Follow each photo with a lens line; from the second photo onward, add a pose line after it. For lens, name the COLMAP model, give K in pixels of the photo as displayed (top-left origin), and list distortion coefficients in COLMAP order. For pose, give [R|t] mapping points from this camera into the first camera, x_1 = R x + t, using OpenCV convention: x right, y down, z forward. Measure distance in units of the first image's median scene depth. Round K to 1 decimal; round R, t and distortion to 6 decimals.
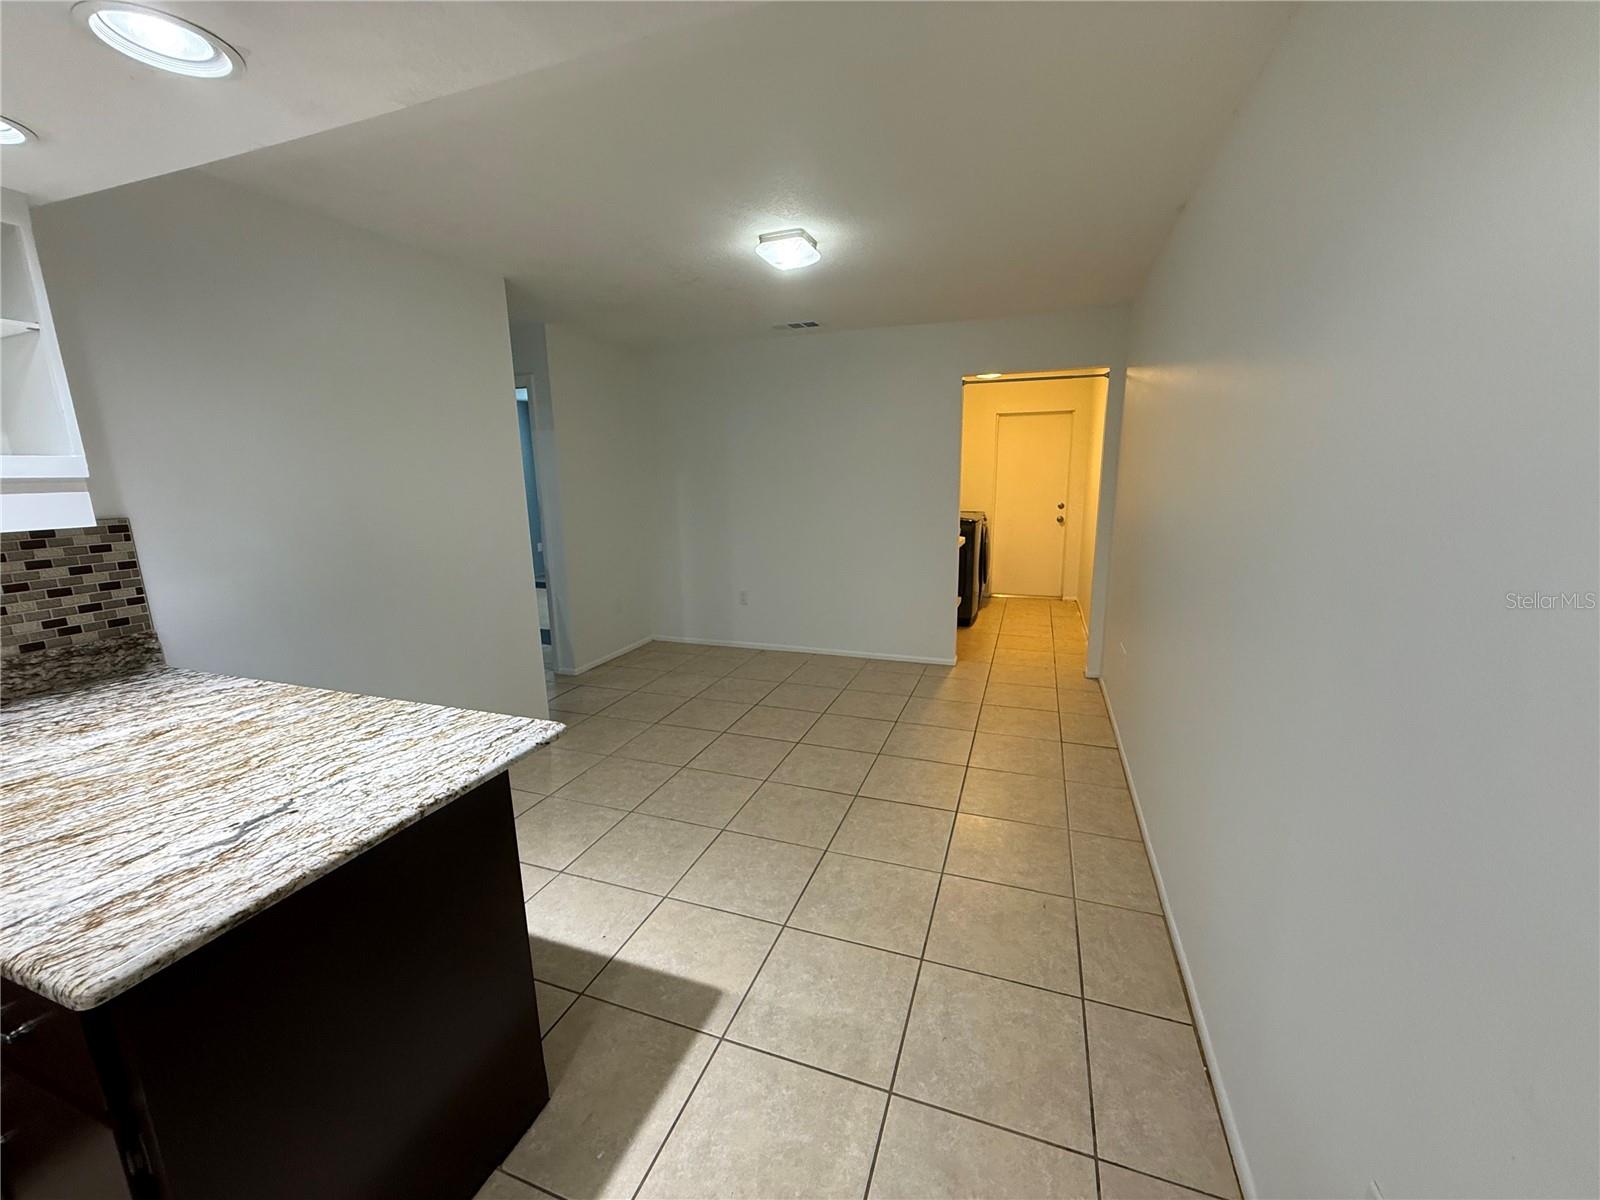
lens RADIAL K [[639.9, 0, 800.3], [0, 639.9, 606.3], [0, 0, 1]] dist [-0.000359, 0.000024]
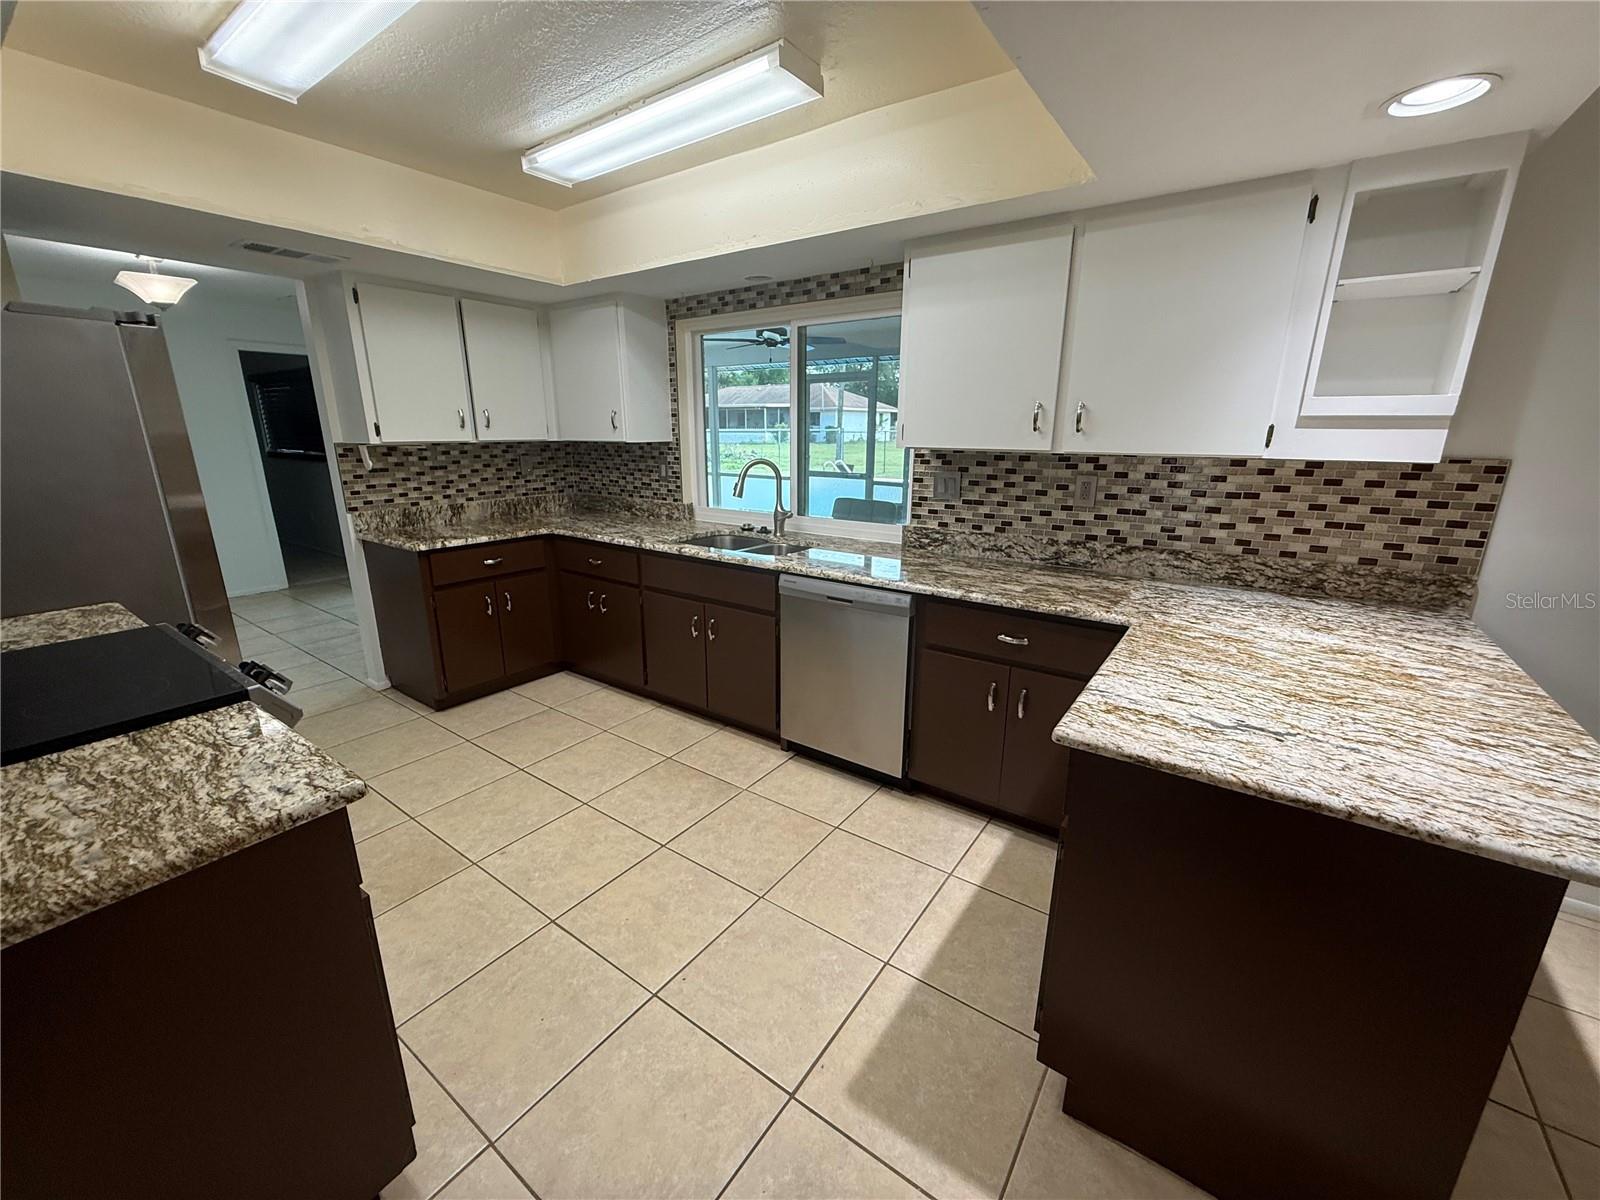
lens RADIAL K [[639.9, 0, 797.8], [0, 639.9, 598.3], [0, 0, 1]] dist [-0.000359, 0.000024]
pose [[-0.273913, 0.265727, -0.924317, 0.259605], [-0.201463, 0.923898, 0.325308, -0.058032], [0.940417, 0.275321, -0.199533, 0.327811]]
